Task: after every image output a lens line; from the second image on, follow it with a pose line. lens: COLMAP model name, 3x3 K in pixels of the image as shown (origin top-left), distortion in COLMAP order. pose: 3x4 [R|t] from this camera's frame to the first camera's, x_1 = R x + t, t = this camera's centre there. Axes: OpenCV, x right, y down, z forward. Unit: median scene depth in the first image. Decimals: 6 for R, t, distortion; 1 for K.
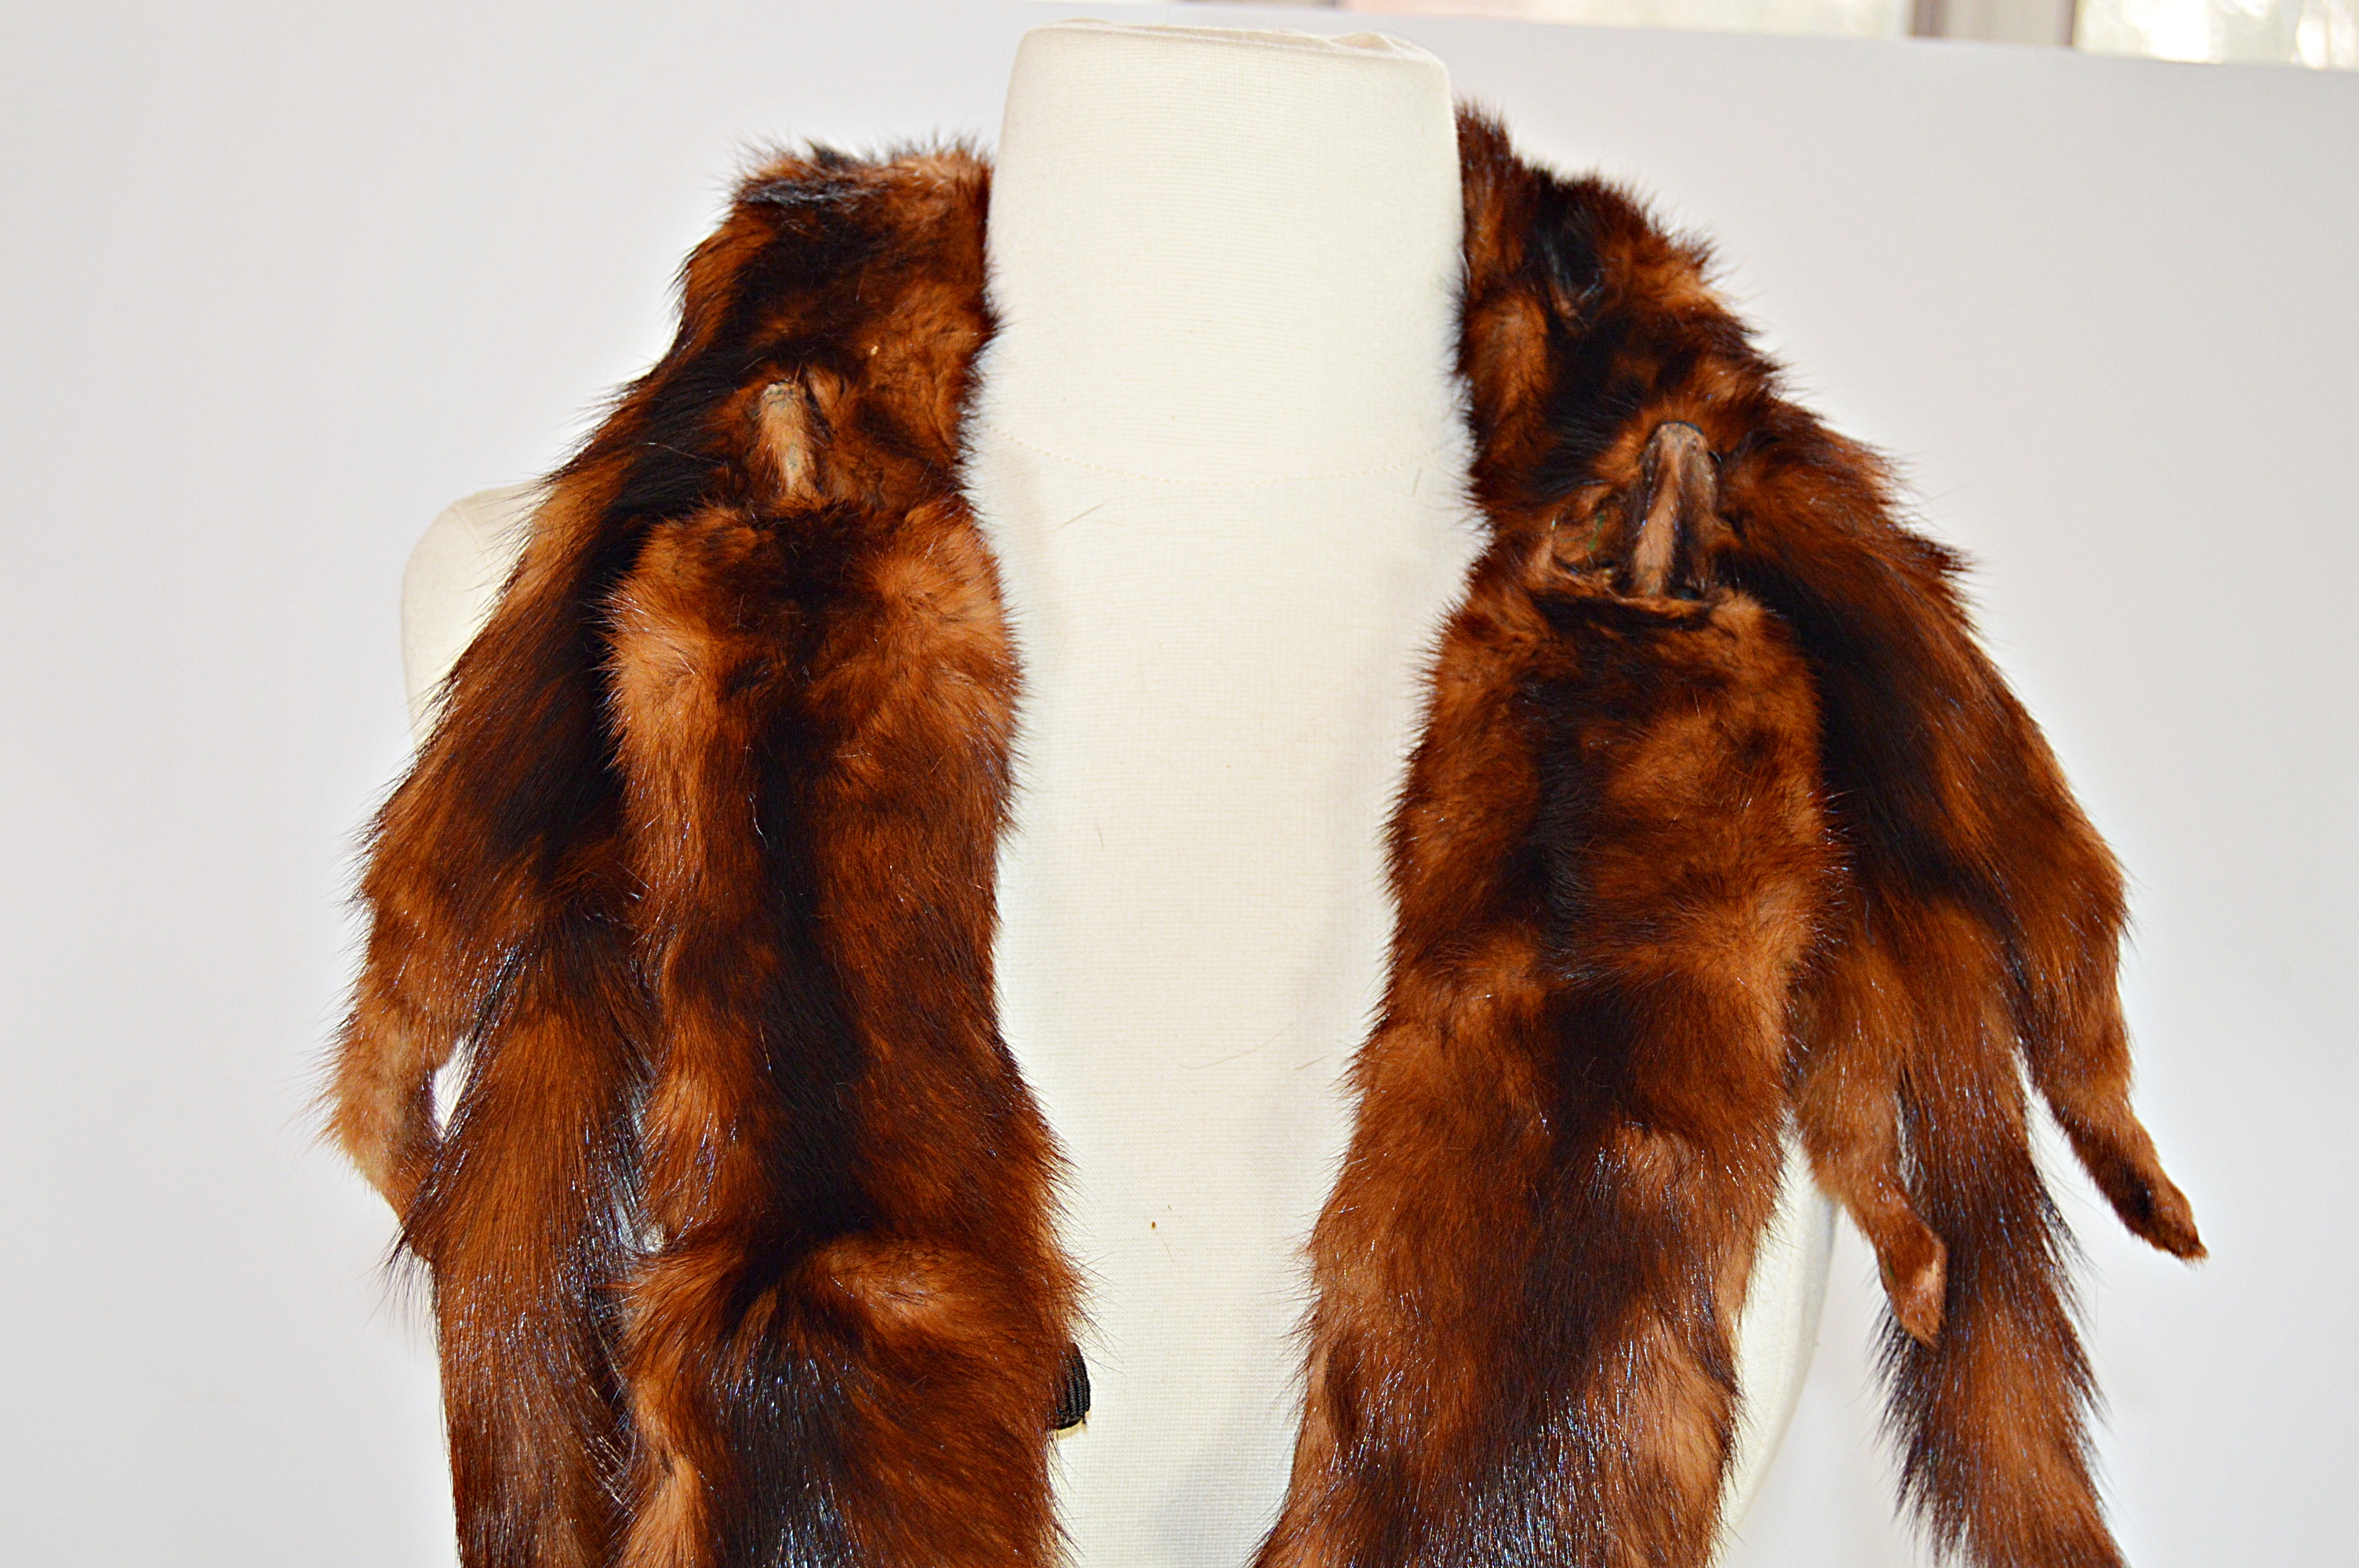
lens RADIAL K [[3016.3, 0, 1179.5], [0, 3016.3, 784.0], [0, 0, 1]] dist [-0.007927, 0.002404]
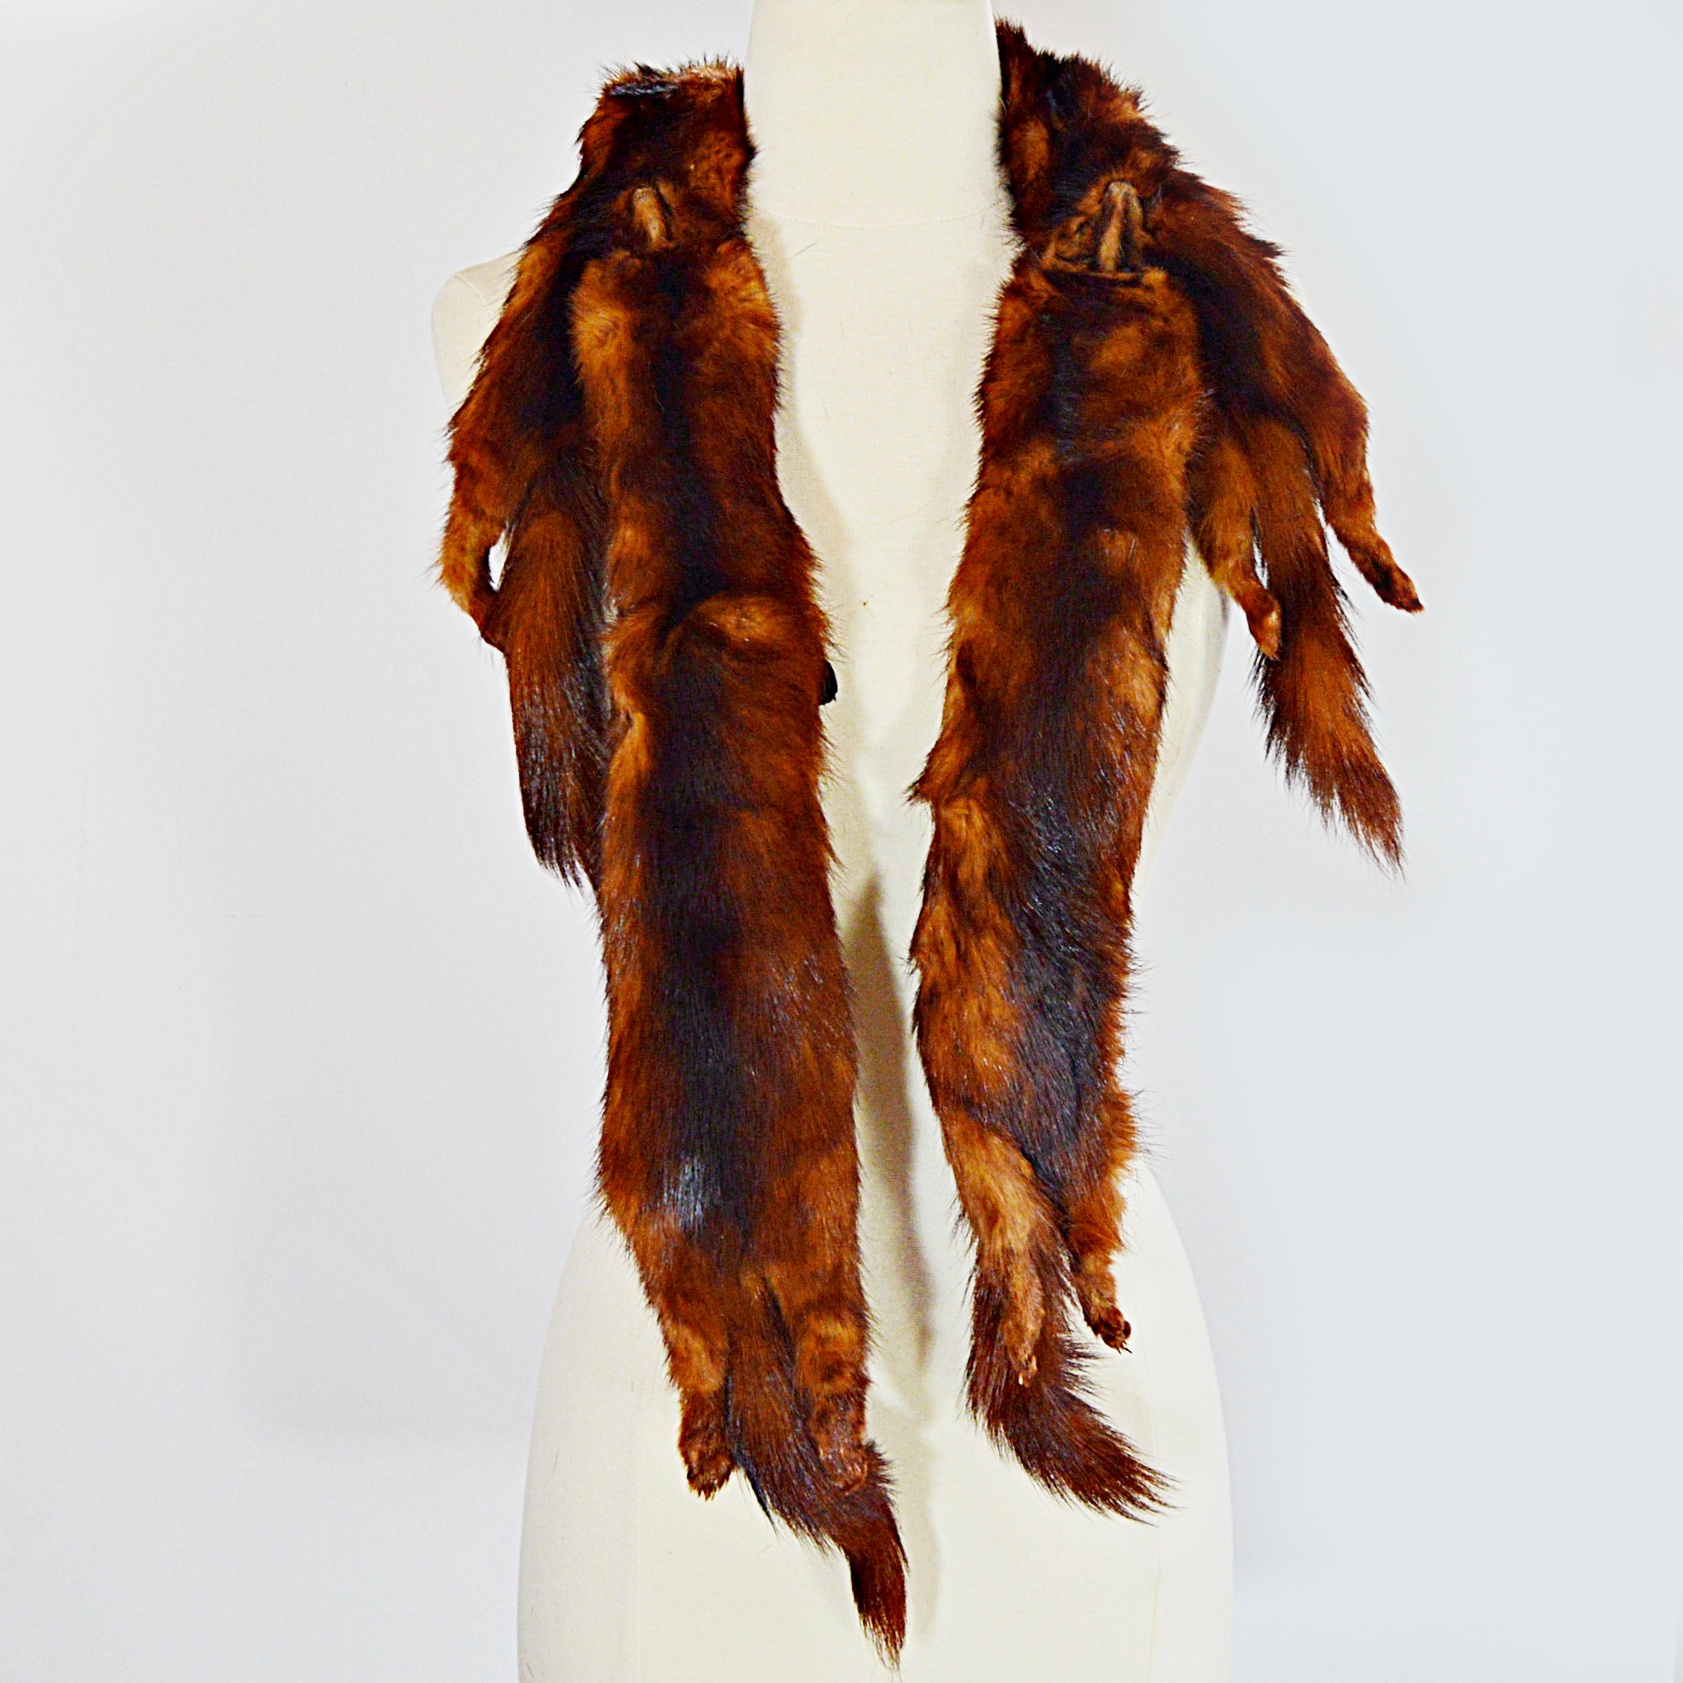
lens RADIAL K [[3034.2, 0, 725.1], [0, 3034.2, 840.9], [0, 0, 1]] dist [-0.009864, 0.056803]
pose [[0.998144, -0.052187, -0.031372, -0.043624], [0.053029, 0.998237, 0.026644, 0.233703], [0.029926, -0.028259, 0.999153, -0.933443]]
